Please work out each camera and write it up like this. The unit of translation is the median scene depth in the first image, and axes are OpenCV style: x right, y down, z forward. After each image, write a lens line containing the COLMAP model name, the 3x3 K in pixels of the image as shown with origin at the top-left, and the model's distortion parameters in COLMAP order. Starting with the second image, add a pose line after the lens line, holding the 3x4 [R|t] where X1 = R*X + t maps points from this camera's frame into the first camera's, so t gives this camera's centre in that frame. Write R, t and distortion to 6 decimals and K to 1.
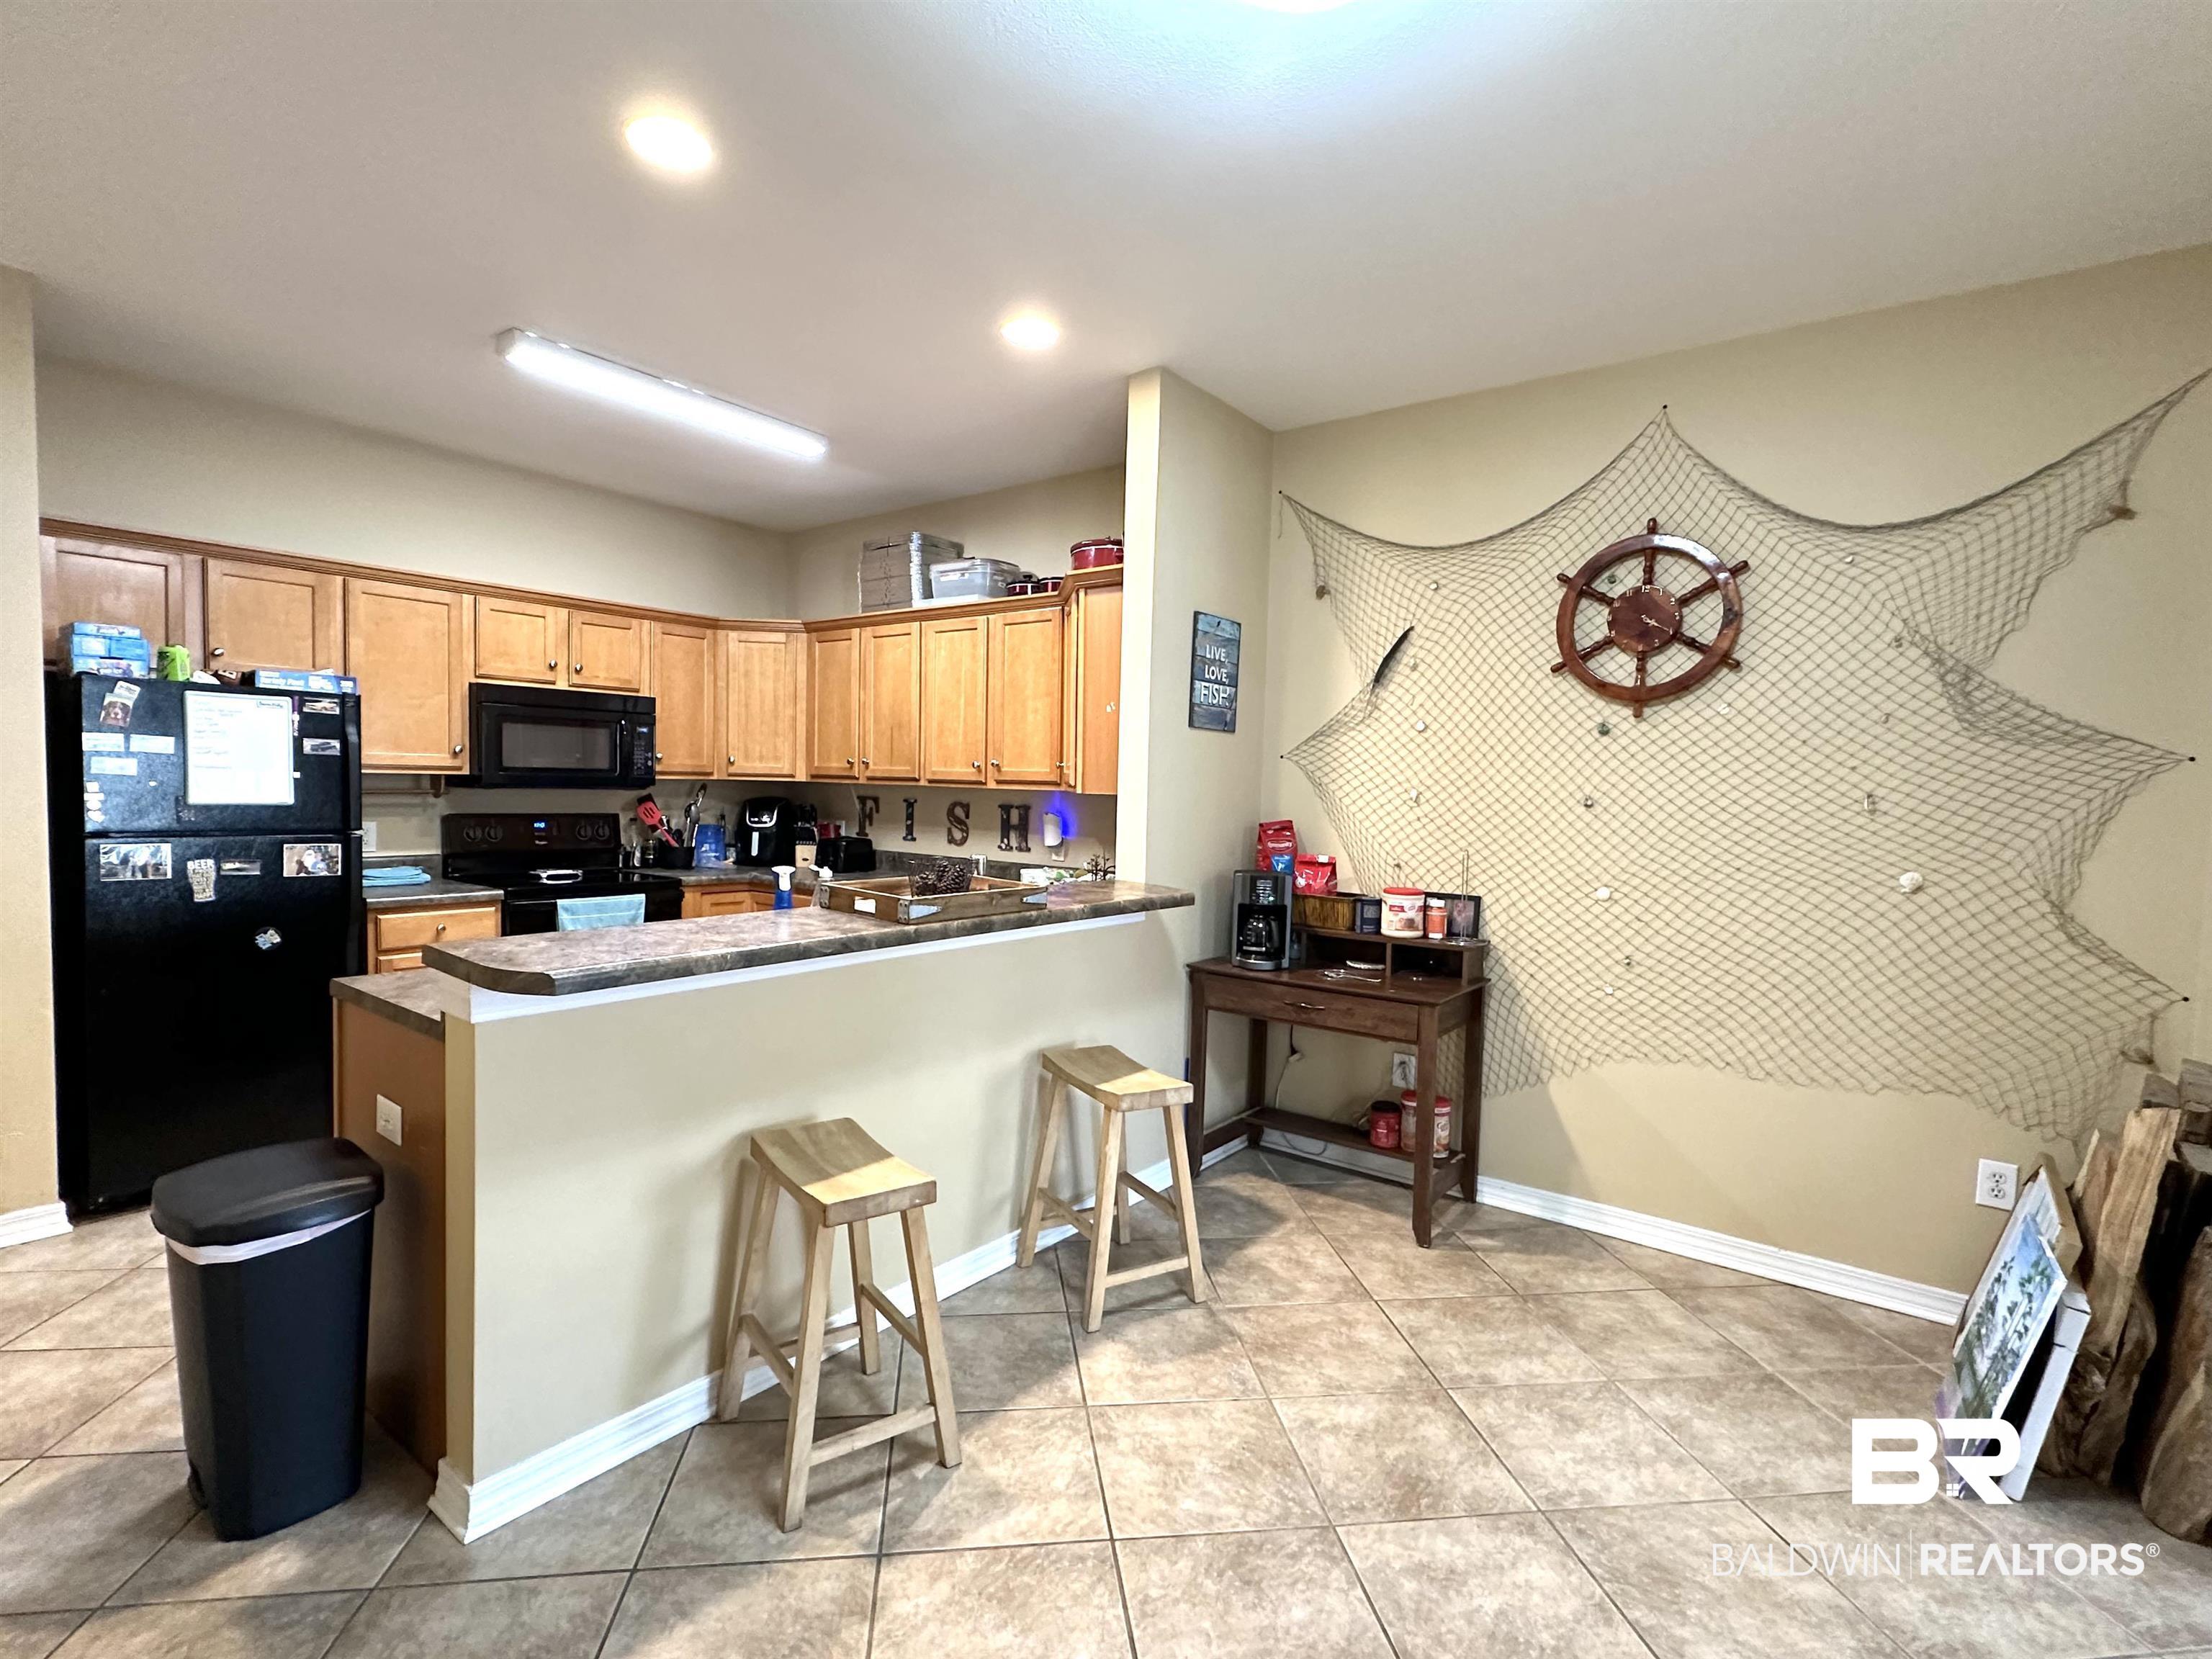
lens RADIAL K [[1058.2, 0, 1106.0], [0, 1058.2, 829.5], [0, 0, 1]] dist [-0.000385, 0.000312]
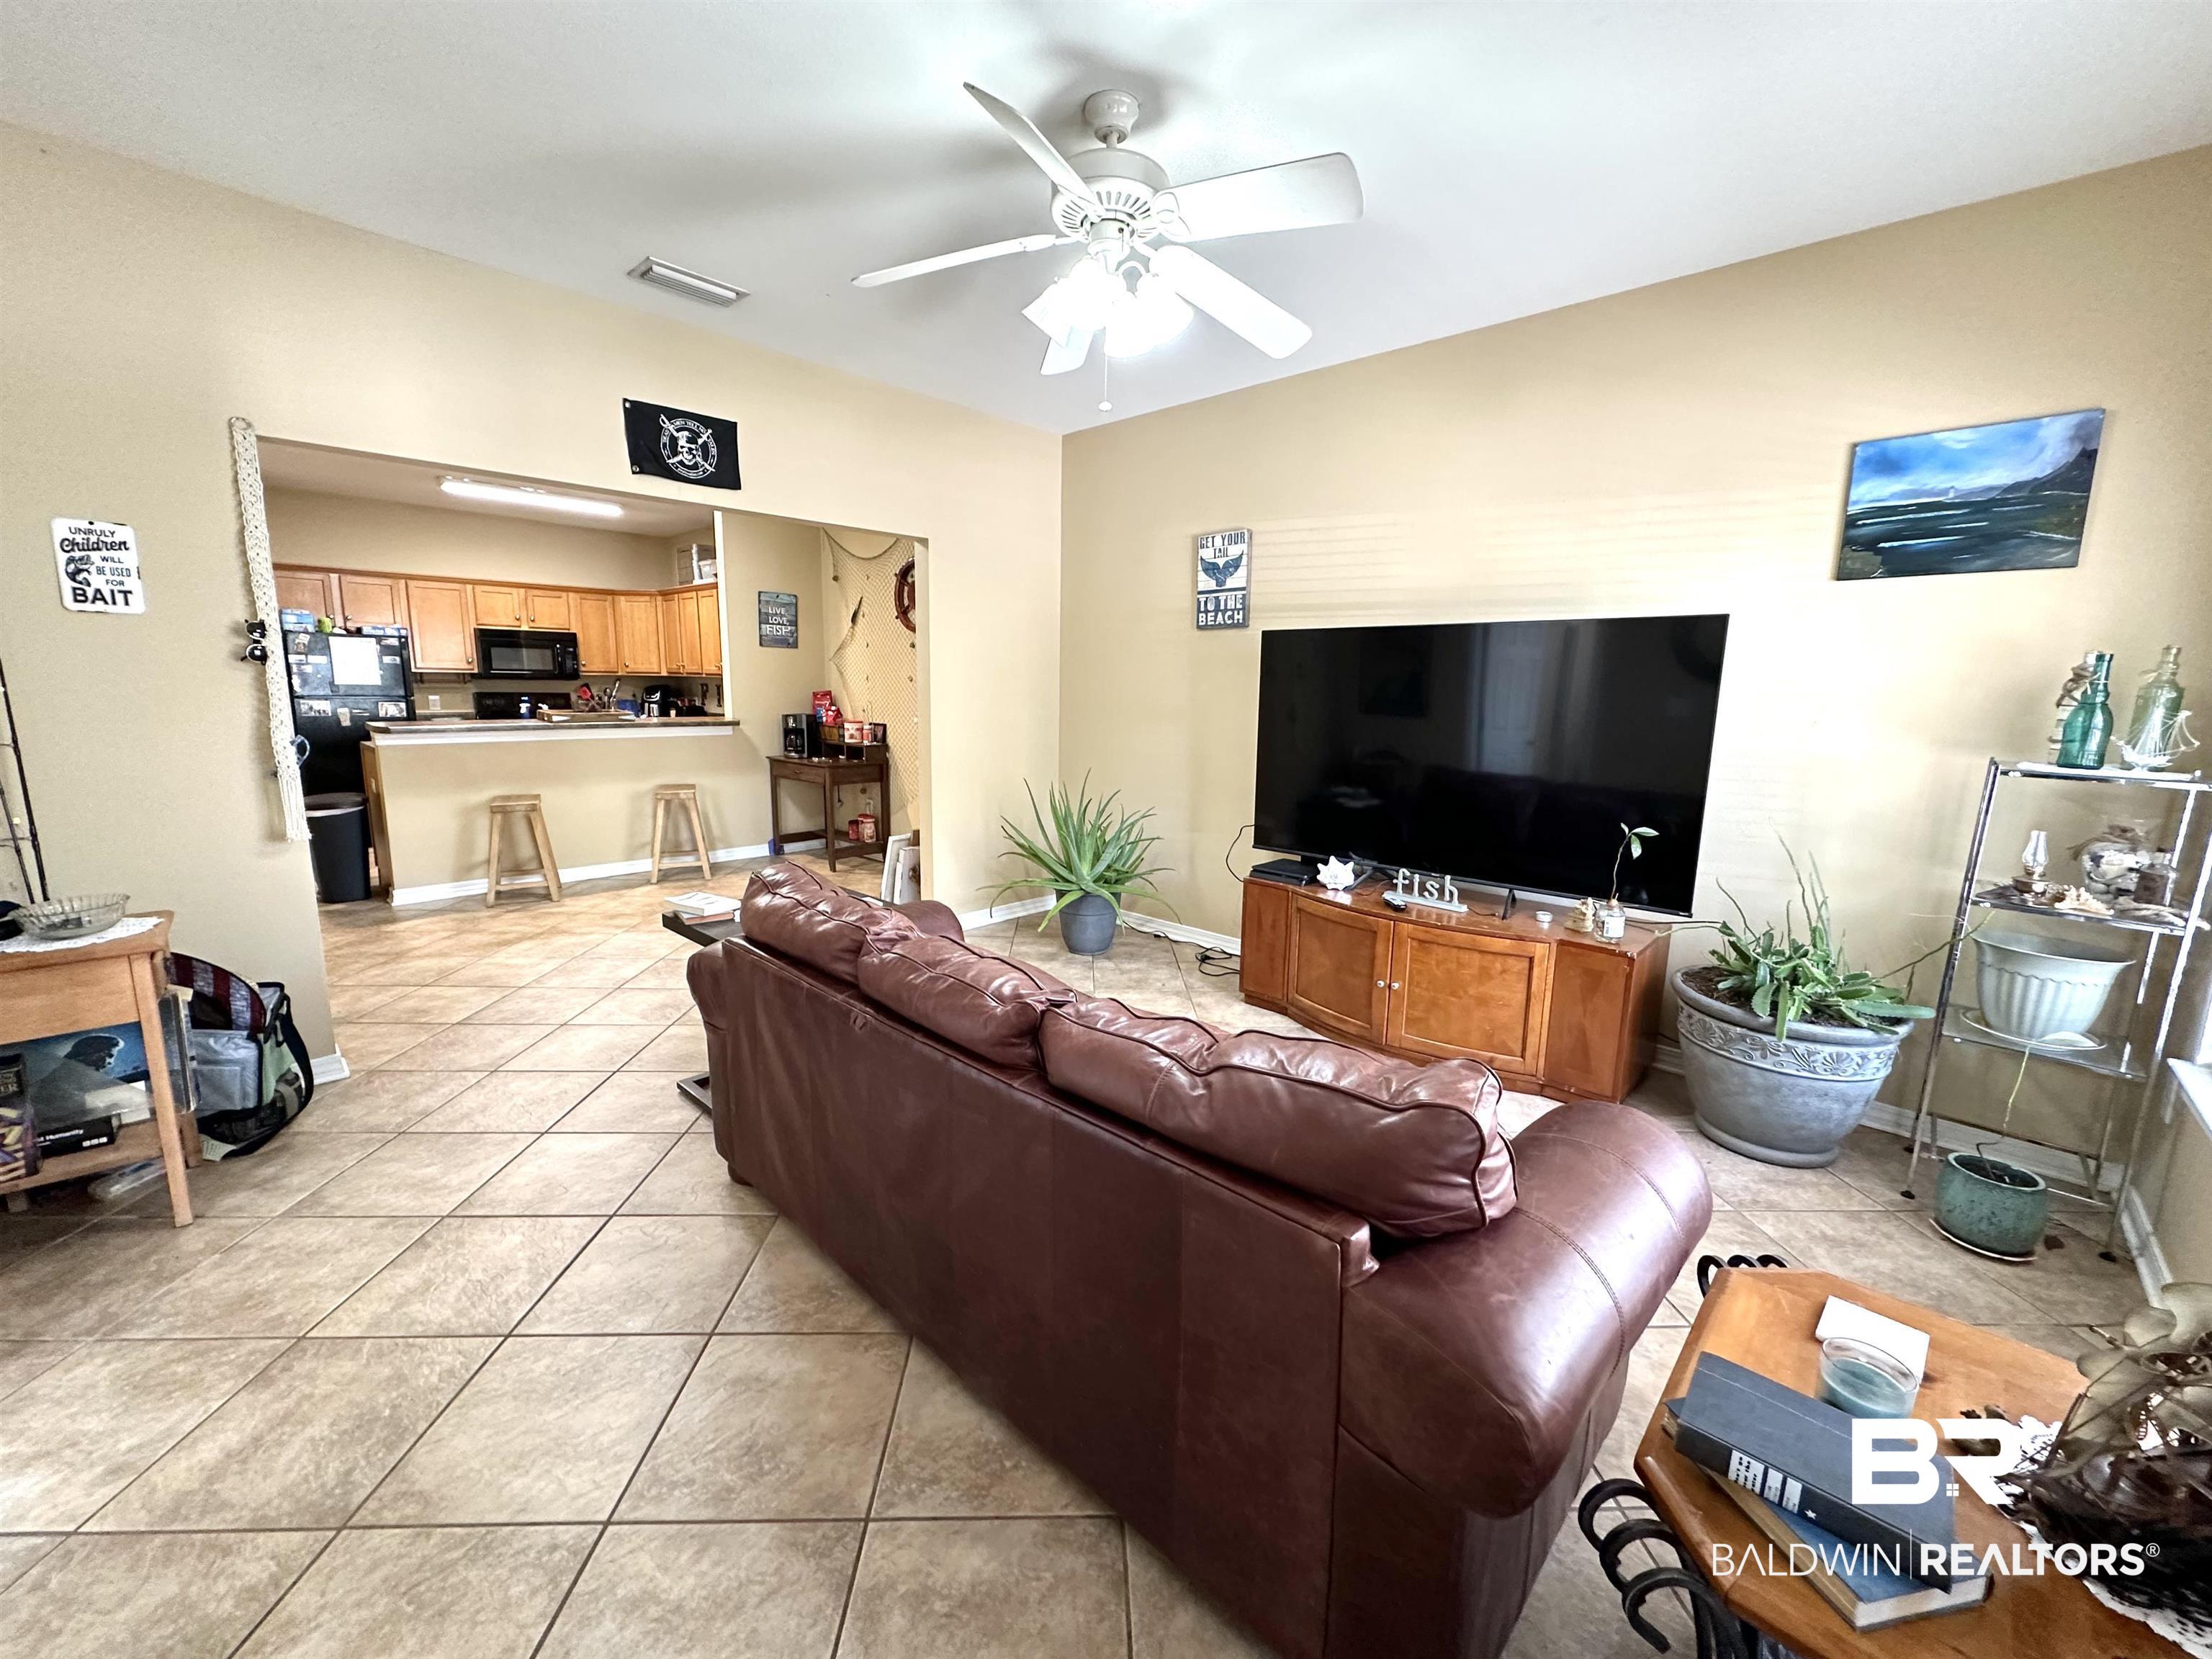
lens RADIAL K [[875.5, 0, 1106.0], [0, 875.5, 829.5], [0, 0, 1]] dist [0.007263, -0.000026]
pose [[0.994112, 0.007916, -0.108068, 0.818997], [0.004858, 0.993069, 0.117430, 0.057270], [0.108248, -0.117263, 0.987184, -0.618001]]
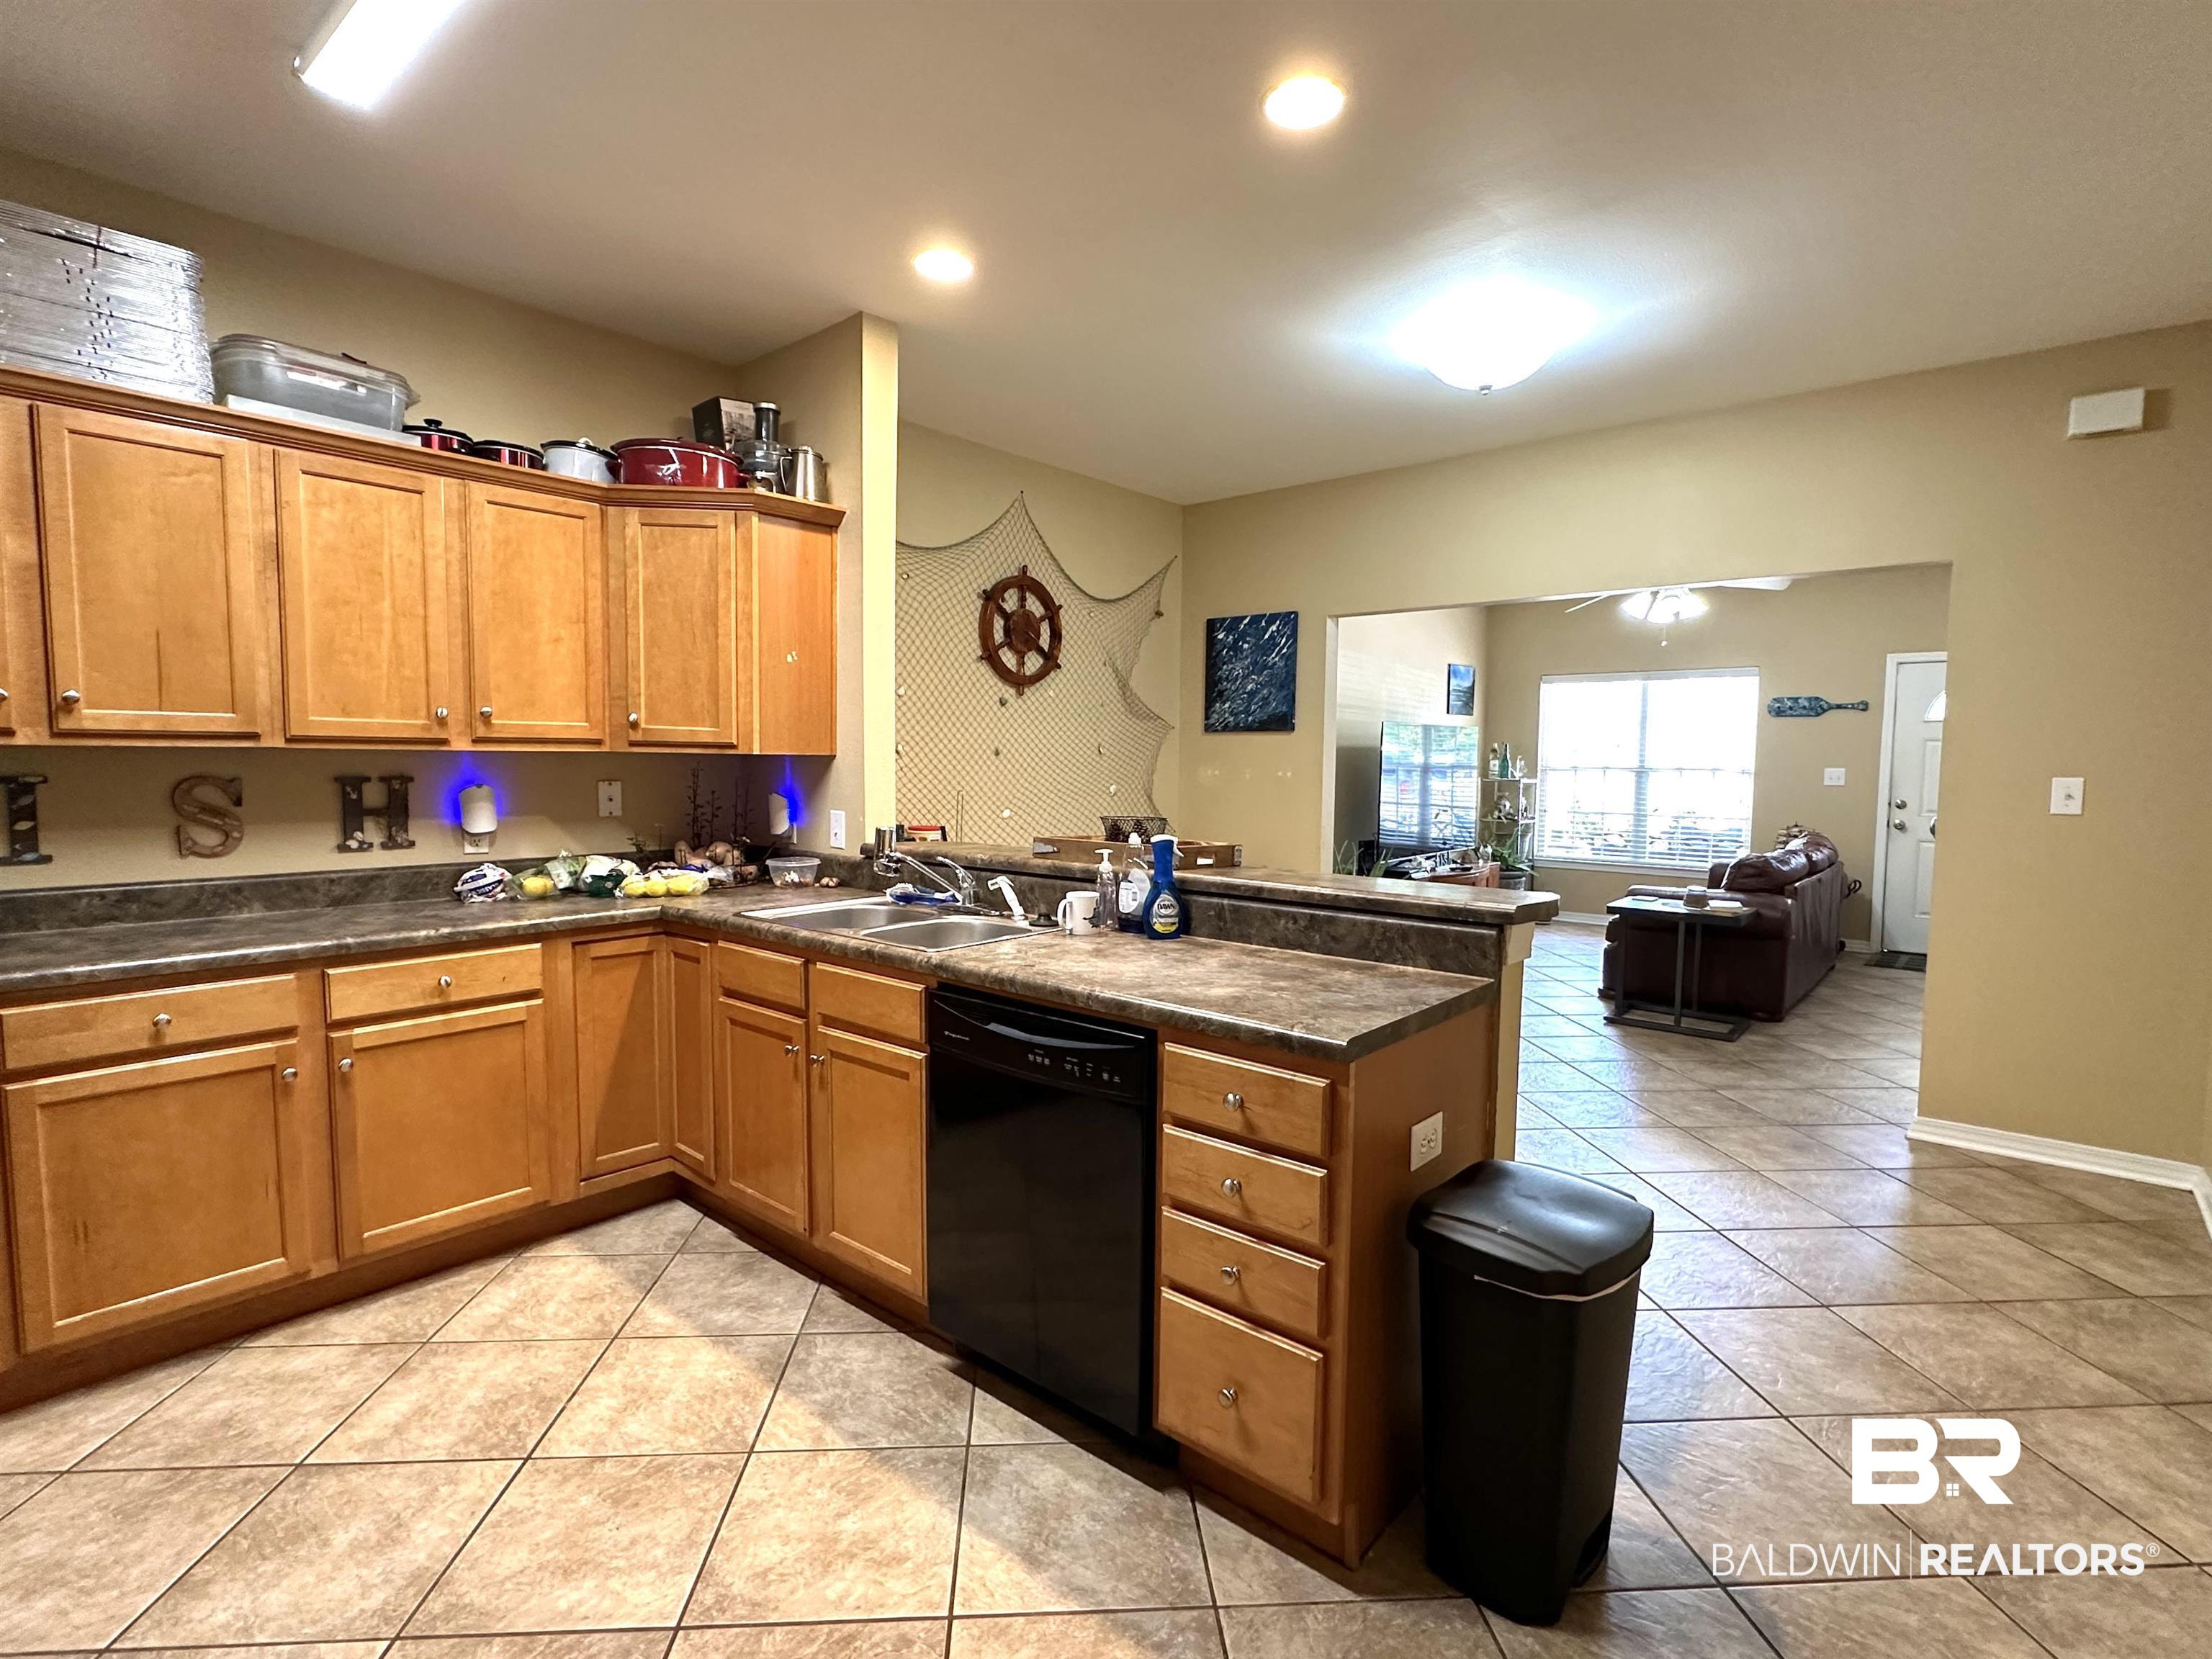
lens RADIAL K [[1058.2, 0, 1106.0], [0, 1058.2, 829.5], [0, 0, 1]] dist [-0.000385, 0.000312]
pose [[0.063090, -0.093931, 0.993578, -0.758659], [0.037869, 0.995069, 0.091668, -0.036524], [-0.997289, 0.031843, 0.066336, 0.586008]]
